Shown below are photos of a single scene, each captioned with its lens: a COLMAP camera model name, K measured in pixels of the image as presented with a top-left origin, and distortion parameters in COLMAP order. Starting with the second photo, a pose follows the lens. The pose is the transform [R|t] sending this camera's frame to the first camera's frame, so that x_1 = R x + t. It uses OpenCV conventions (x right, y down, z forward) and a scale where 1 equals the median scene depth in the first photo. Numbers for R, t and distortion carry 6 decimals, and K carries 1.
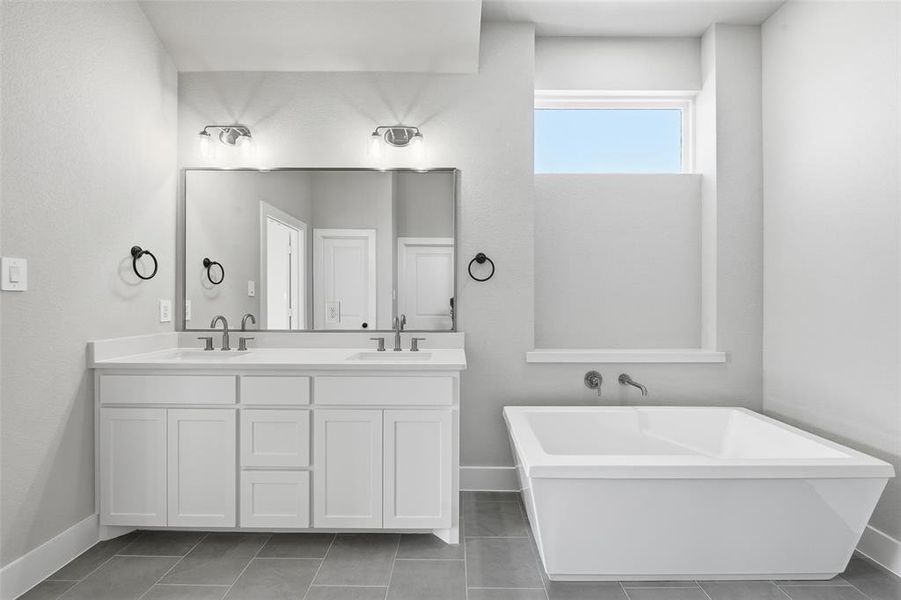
lens RADIAL K [[362.7, 0, 455.1], [0, 362.7, 301.6], [0, 0, 1]] dist [-0.010118, -0.000150]
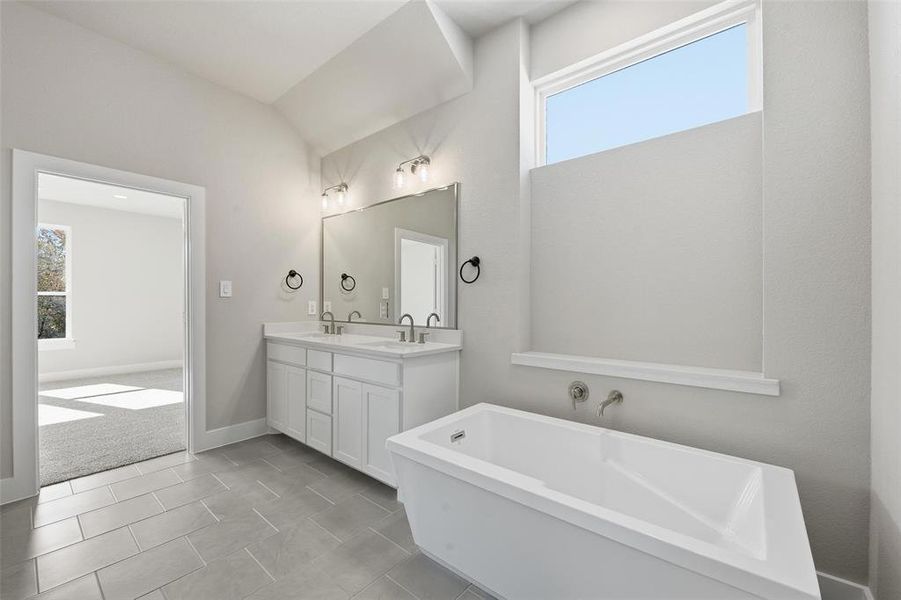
lens RADIAL K [[362.7, 0, 455.1], [0, 362.7, 301.6], [0, 0, 1]] dist [-0.010118, -0.000150]
pose [[0.774637, -0.002331, -0.632402, 0.706278], [-0.002704, 0.999972, -0.006998, 0.006515], [0.632401, 0.007131, 0.774608, 0.138788]]
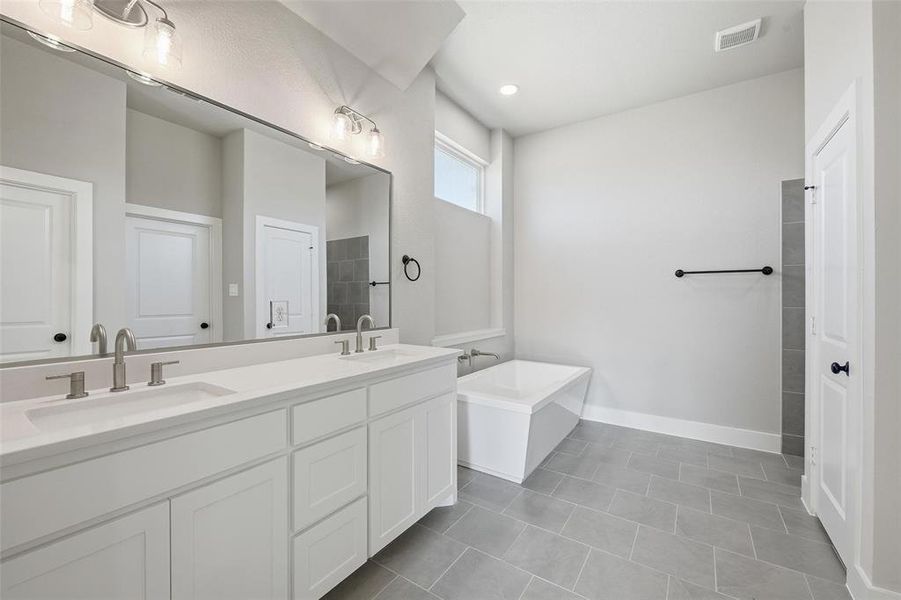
lens RADIAL K [[365.8, 0, 453.9], [0, 365.8, 295.3], [0, 0, 1]] dist [-0.000160, -0.000071]
pose [[0.555719, 0.001695, 0.831368, -0.793873], [0.000483, 0.999997, -0.002362, -0.009218], [-0.831370, 0.001714, 0.555717, 0.258330]]
